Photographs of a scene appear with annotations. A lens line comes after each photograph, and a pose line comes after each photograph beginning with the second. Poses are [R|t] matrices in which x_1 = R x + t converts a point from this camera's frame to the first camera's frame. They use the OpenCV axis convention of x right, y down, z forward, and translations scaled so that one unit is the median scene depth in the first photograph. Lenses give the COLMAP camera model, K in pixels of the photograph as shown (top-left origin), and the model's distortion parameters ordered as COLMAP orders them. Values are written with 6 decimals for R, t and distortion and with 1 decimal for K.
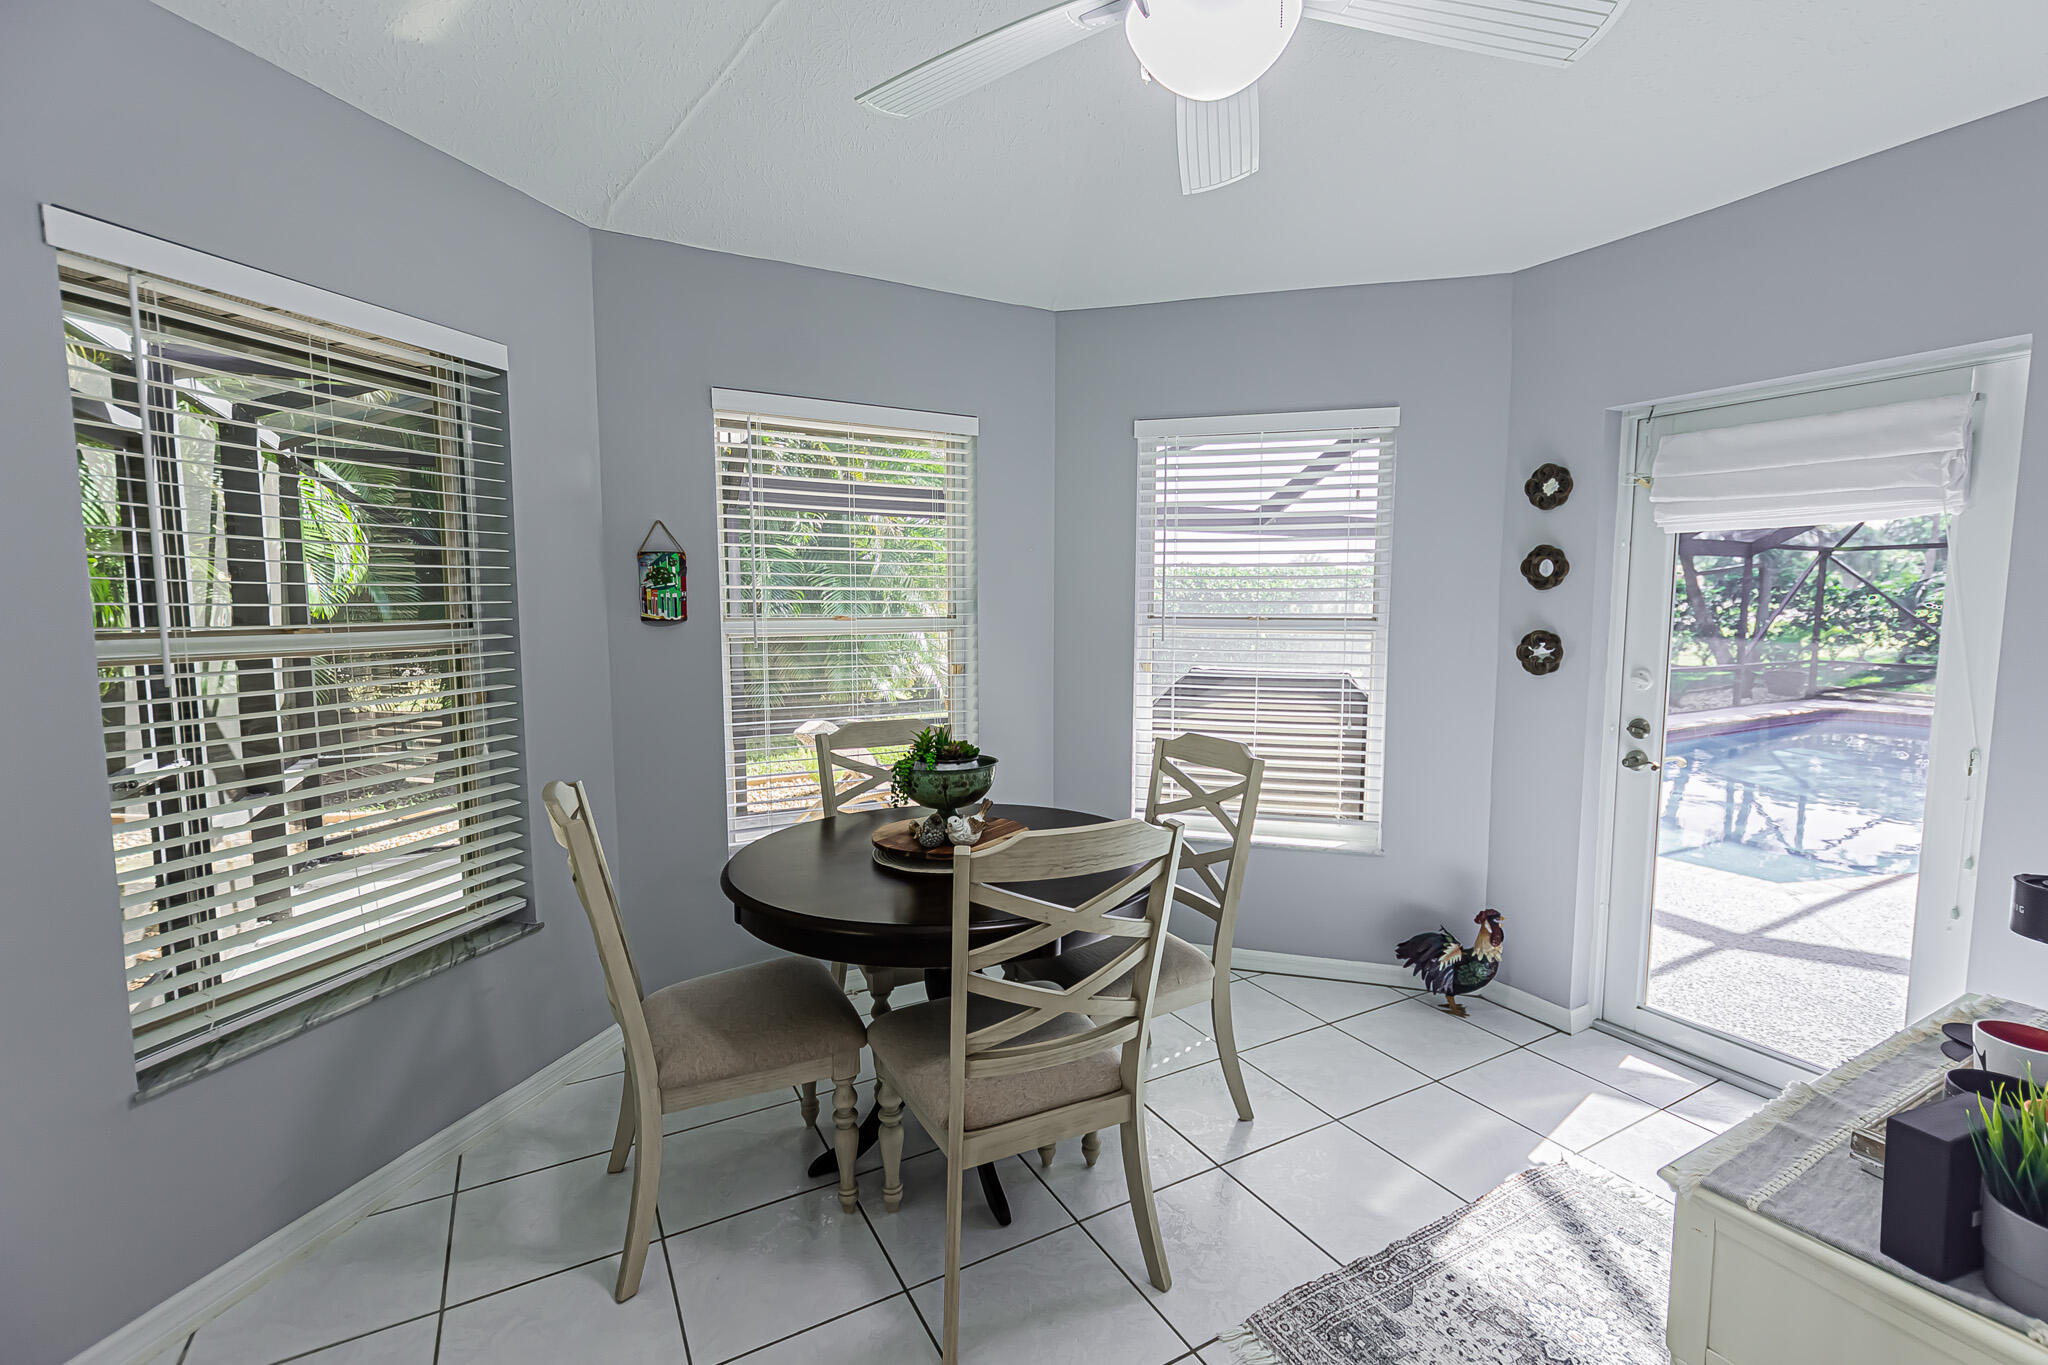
lens RADIAL K [[912.4, 0, 1018.8], [0, 912.4, 682.2], [0, 0, 1]] dist [-0.011883, -0.001684]
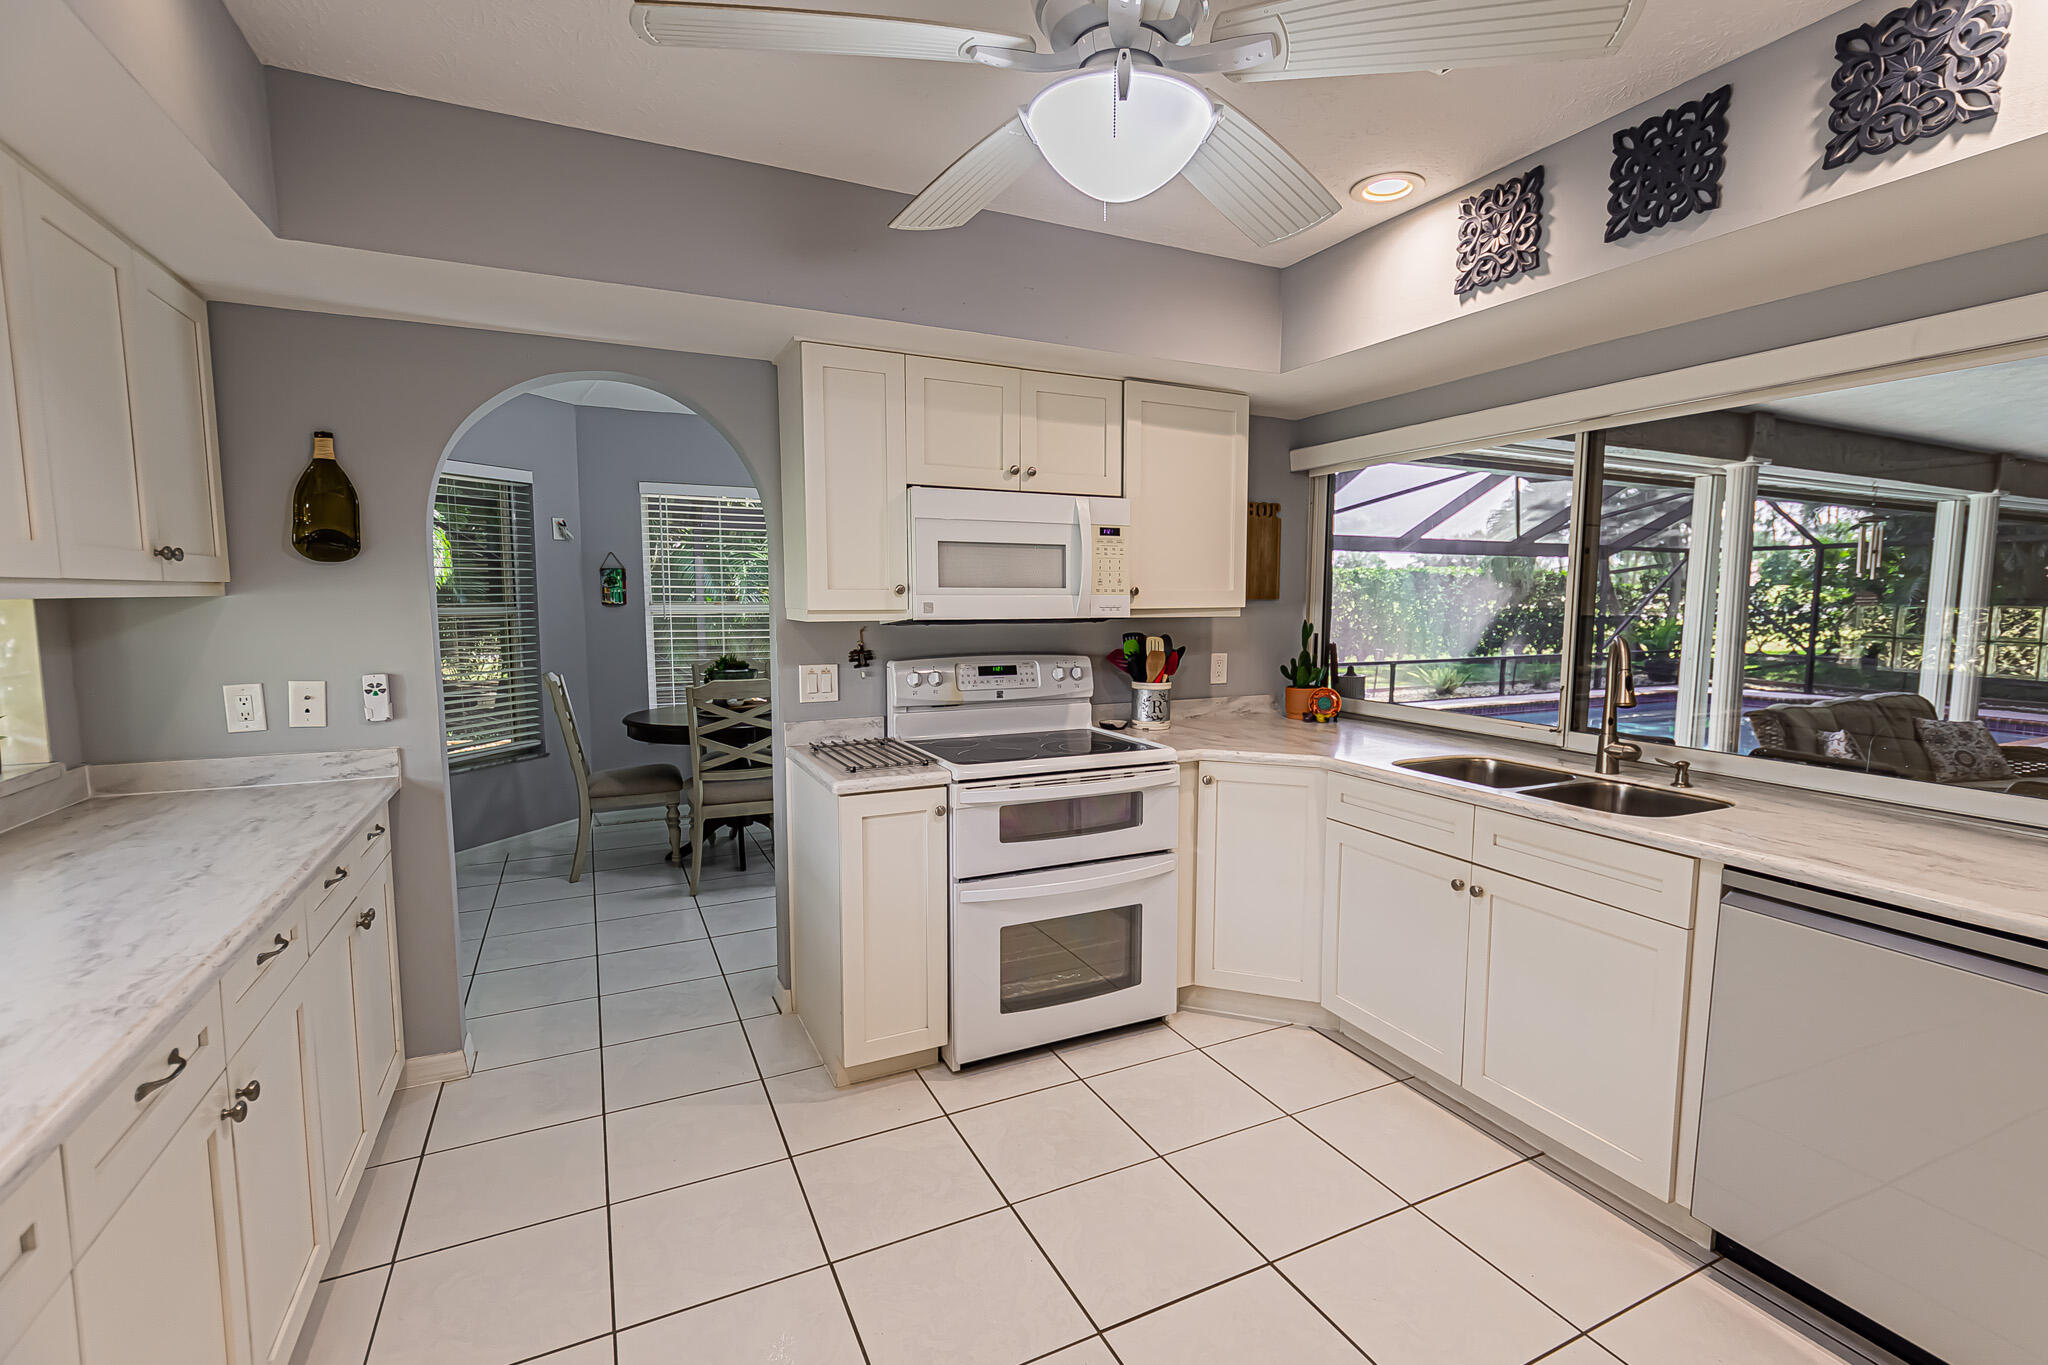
lens RADIAL K [[912.4, 0, 1024.6], [0, 912.4, 680.7], [0, 0, 1]] dist [-0.011883, -0.001684]
pose [[0.999174, 0.008657, -0.039700, 0.639957], [-0.008478, 0.999953, 0.004658, 0.089902], [0.039739, -0.004318, 0.999201, -1.023088]]
